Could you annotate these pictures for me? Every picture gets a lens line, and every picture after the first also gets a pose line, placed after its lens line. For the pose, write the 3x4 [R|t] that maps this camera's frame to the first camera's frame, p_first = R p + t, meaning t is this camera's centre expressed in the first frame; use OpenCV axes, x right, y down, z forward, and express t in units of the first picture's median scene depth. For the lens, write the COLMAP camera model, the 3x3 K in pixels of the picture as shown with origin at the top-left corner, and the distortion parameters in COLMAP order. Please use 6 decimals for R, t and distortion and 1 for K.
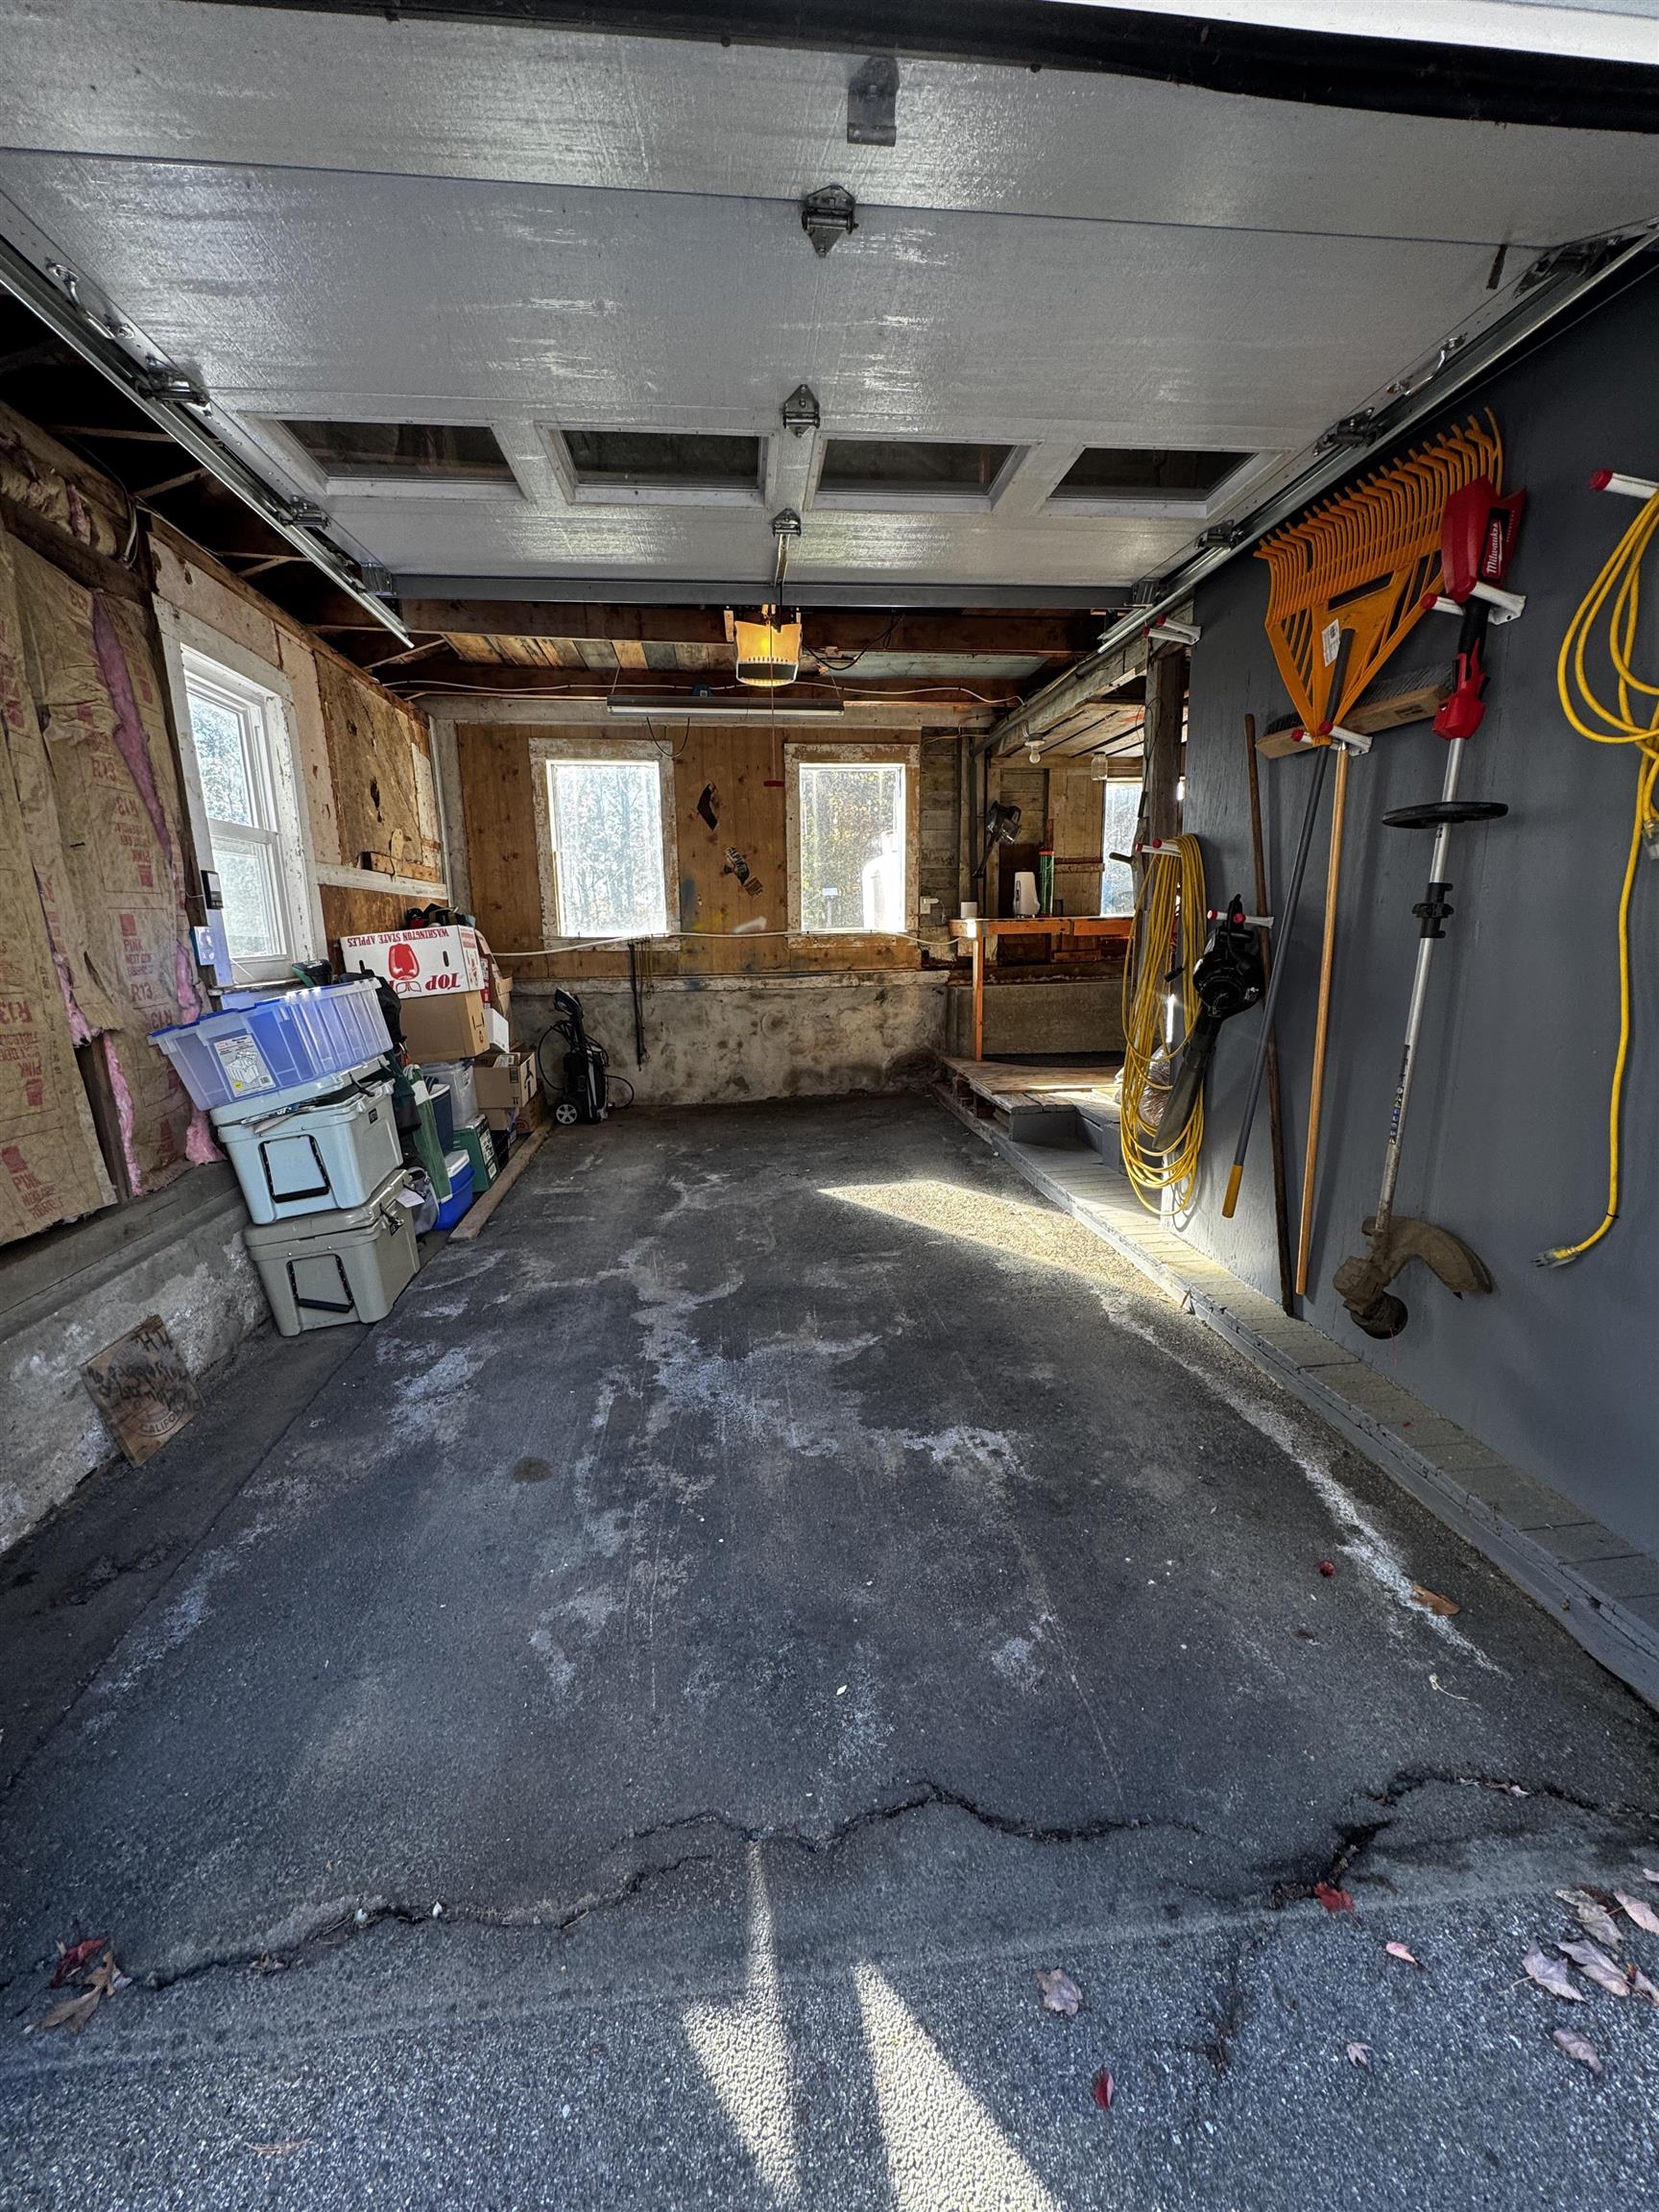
lens RADIAL K [[885.1, 0, 829.5], [0, 885.1, 1106.0], [0, 0, 1]] dist [-0.001343, -0.000018]
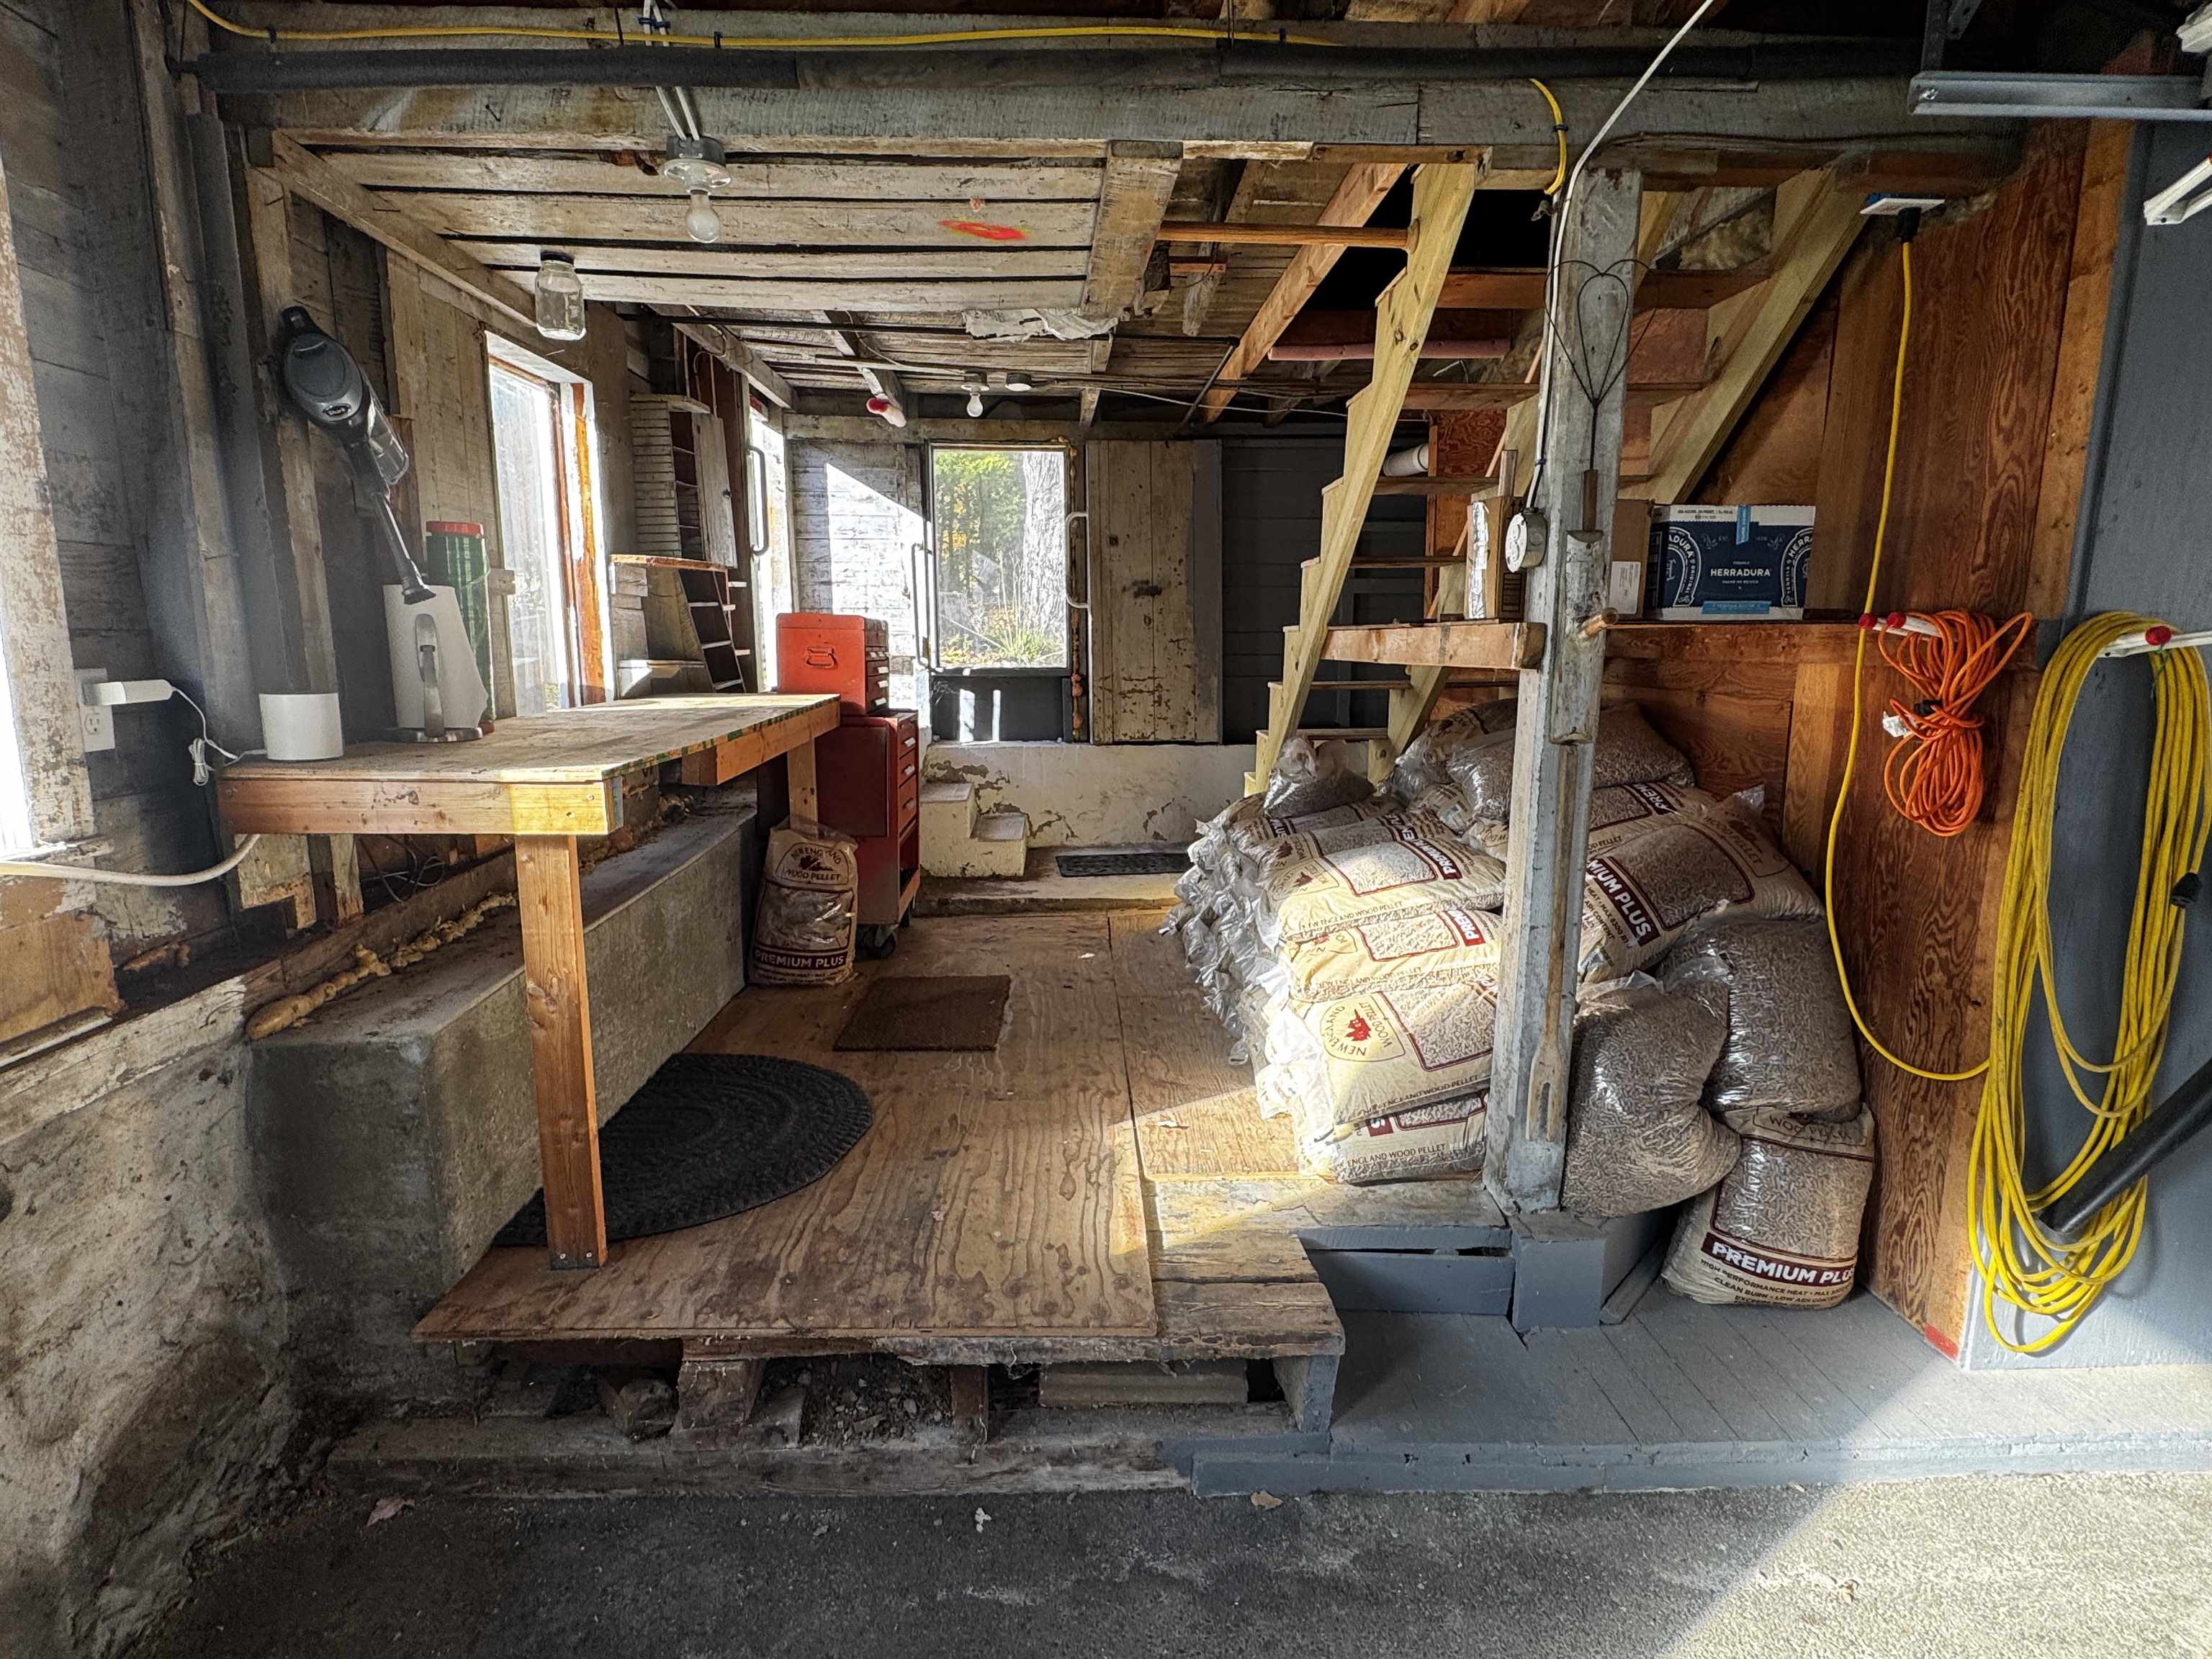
lens RADIAL K [[1134.8, 0, 1106.0], [0, 1134.8, 829.5], [0, 0, 1]] dist [0.000903, 0.000361]
pose [[0.081069, -0.153491, 0.984819, -0.140815], [0.190909, 0.972168, 0.135804, -0.189084], [-0.978254, 0.177001, 0.108115, 0.736382]]
